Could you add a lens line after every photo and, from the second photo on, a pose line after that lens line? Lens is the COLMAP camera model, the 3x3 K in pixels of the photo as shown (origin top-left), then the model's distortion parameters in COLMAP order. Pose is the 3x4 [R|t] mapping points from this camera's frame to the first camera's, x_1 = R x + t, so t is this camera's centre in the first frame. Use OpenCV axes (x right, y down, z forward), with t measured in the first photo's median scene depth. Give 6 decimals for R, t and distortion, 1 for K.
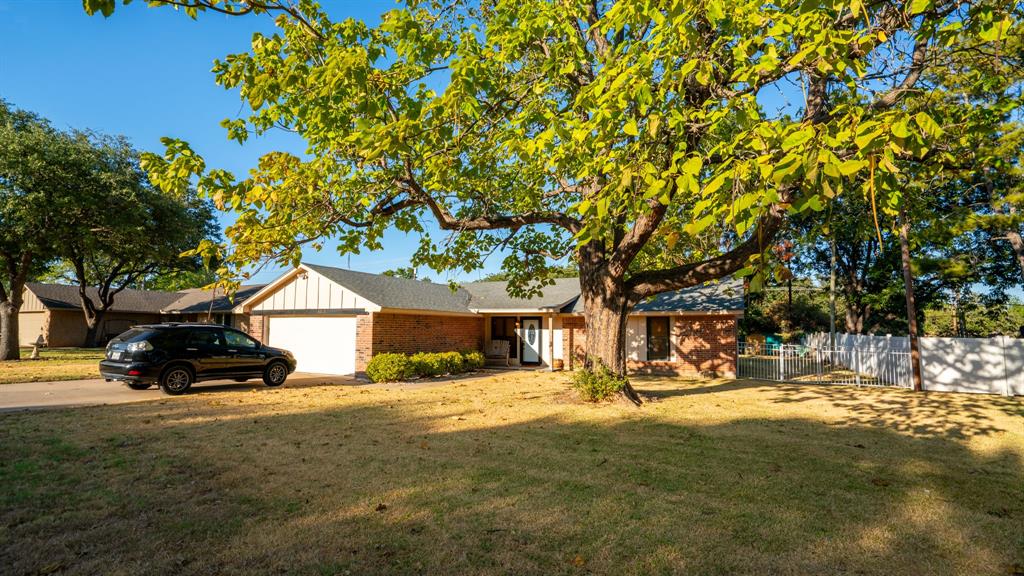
lens RADIAL K [[471.1, 0, 517.9], [0, 471.1, 291.0], [0, 0, 1]] dist [-0.062543, 0.022786]
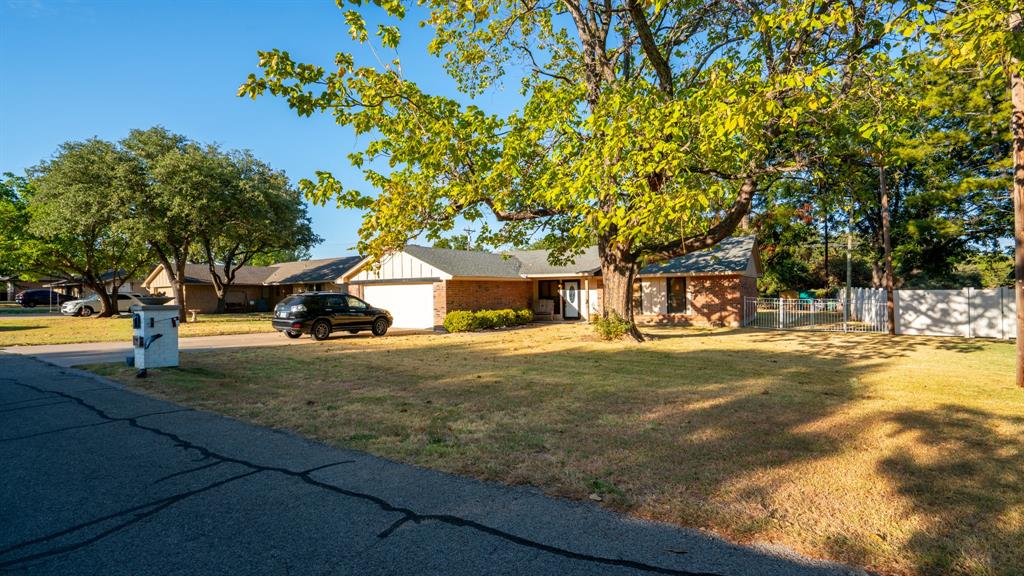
lens RADIAL K [[471.1, 0, 517.9], [0, 471.1, 291.0], [0, 0, 1]] dist [-0.062543, 0.022786]
pose [[0.993842, -0.022813, -0.108431, 0.030962], [0.031450, 0.996408, 0.078624, -0.020355], [0.106248, -0.081550, 0.990990, -0.278375]]
